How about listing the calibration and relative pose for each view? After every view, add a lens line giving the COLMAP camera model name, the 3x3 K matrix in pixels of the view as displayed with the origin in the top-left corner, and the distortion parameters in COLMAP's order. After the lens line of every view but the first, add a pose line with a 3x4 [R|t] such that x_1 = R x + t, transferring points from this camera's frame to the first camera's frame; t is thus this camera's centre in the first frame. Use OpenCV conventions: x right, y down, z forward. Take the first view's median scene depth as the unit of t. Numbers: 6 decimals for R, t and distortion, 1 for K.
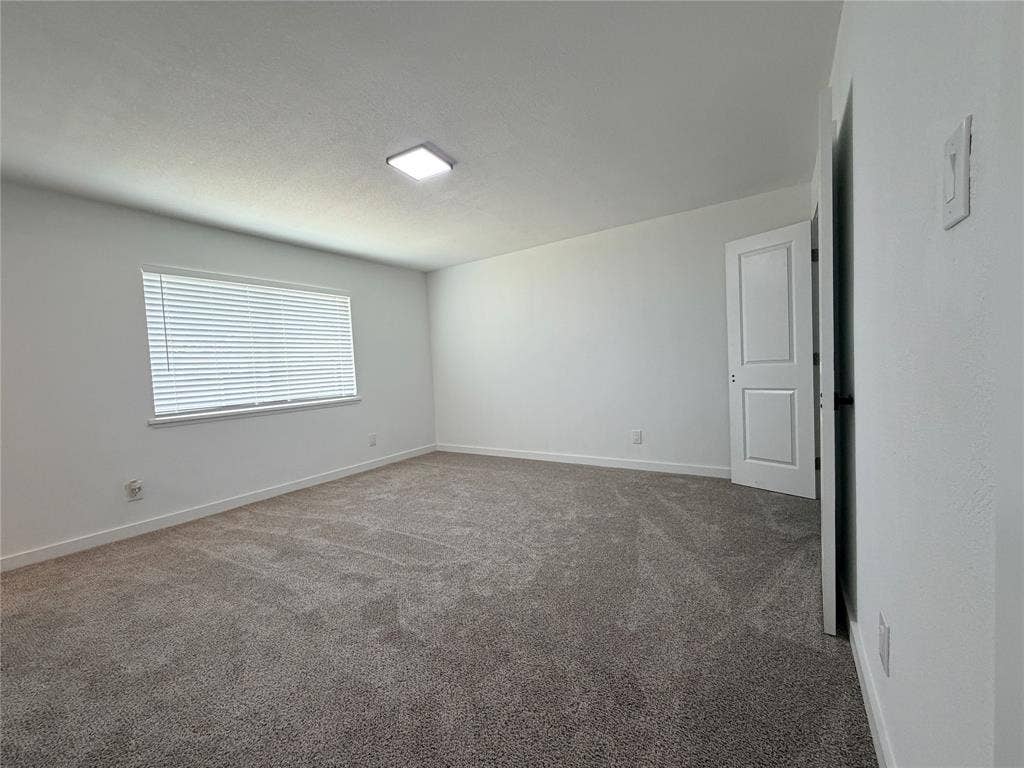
lens RADIAL K [[410.2, 0, 509.1], [0, 410.2, 383.7], [0, 0, 1]] dist [0.000390, -0.000145]
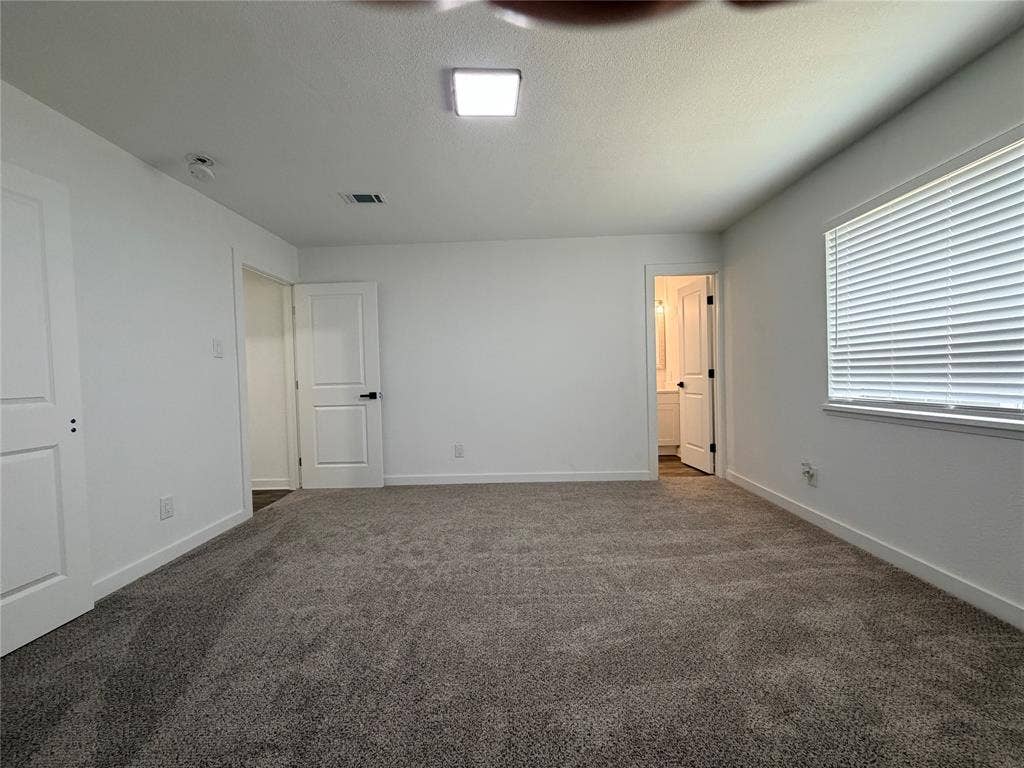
lens RADIAL K [[410.2, 0, 509.1], [0, 410.2, 383.7], [0, 0, 1]] dist [0.000390, -0.000145]
pose [[-0.844757, 0.085192, -0.528326, 0.162523], [0.048214, 0.995348, 0.083409, -0.061924], [0.532974, 0.044988, -0.844935, 1.369303]]
